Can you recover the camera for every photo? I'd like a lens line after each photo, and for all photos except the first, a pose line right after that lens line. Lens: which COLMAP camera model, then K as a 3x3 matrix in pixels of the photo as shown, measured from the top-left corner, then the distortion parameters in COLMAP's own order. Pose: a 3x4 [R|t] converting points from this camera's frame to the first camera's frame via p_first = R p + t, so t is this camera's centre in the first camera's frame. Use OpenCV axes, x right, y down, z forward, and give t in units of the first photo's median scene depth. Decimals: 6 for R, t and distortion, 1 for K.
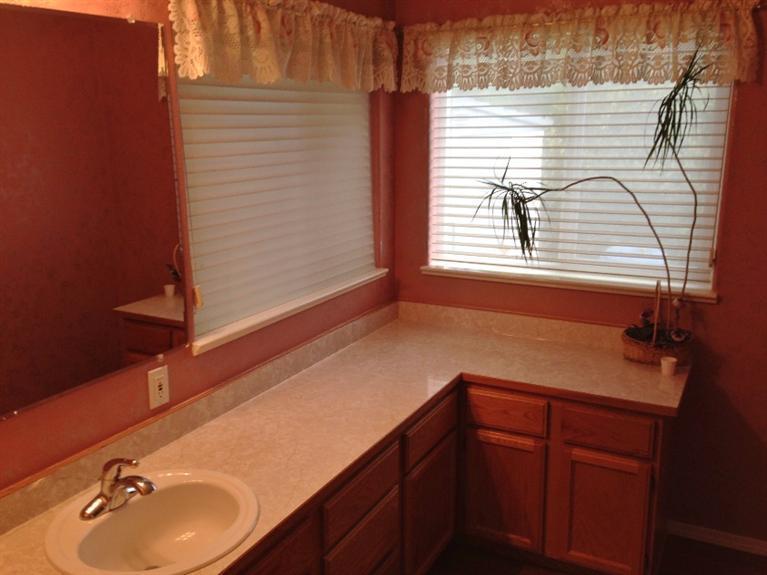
lens RADIAL K [[695.9, 0, 383.6], [0, 695.9, 282.8], [0, 0, 1]] dist [0.039784, 0.000000]
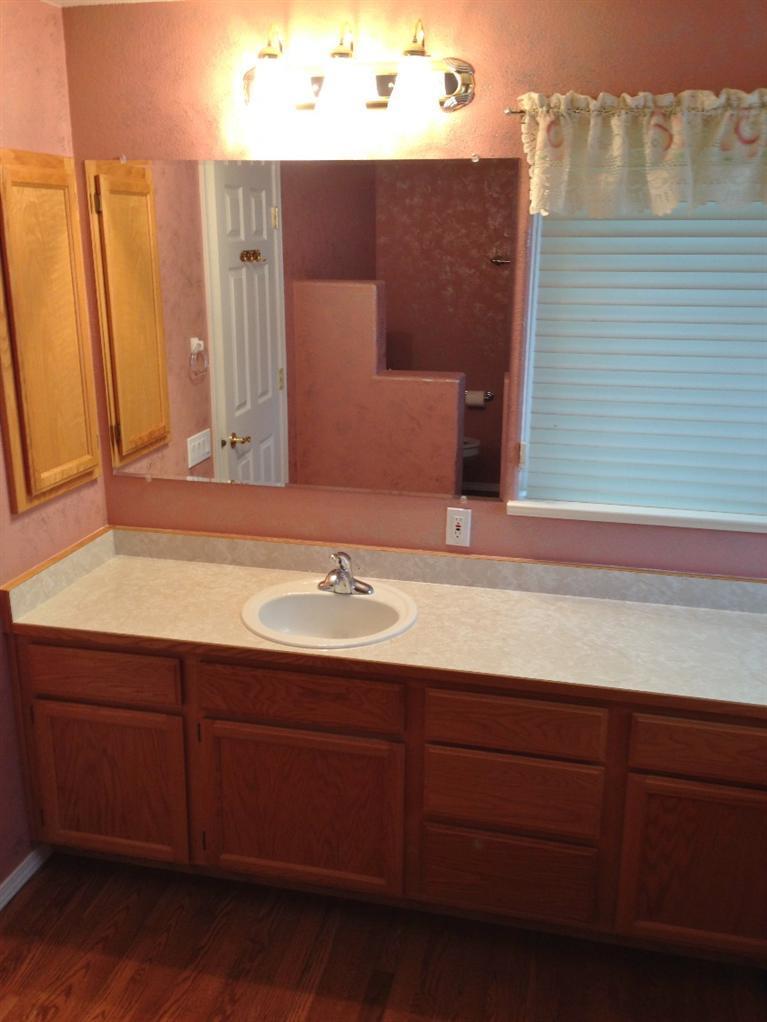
lens RADIAL K [[927.3, 0, 384.6], [0, 927.3, 516.1], [0, 0, 1]] dist [0.039784, 0.000000]
pose [[0.264256, 0.296968, -0.917594, 0.842562], [-0.228935, 0.943536, 0.239433, -0.156332], [0.936887, 0.146798, 0.317322, 0.456107]]
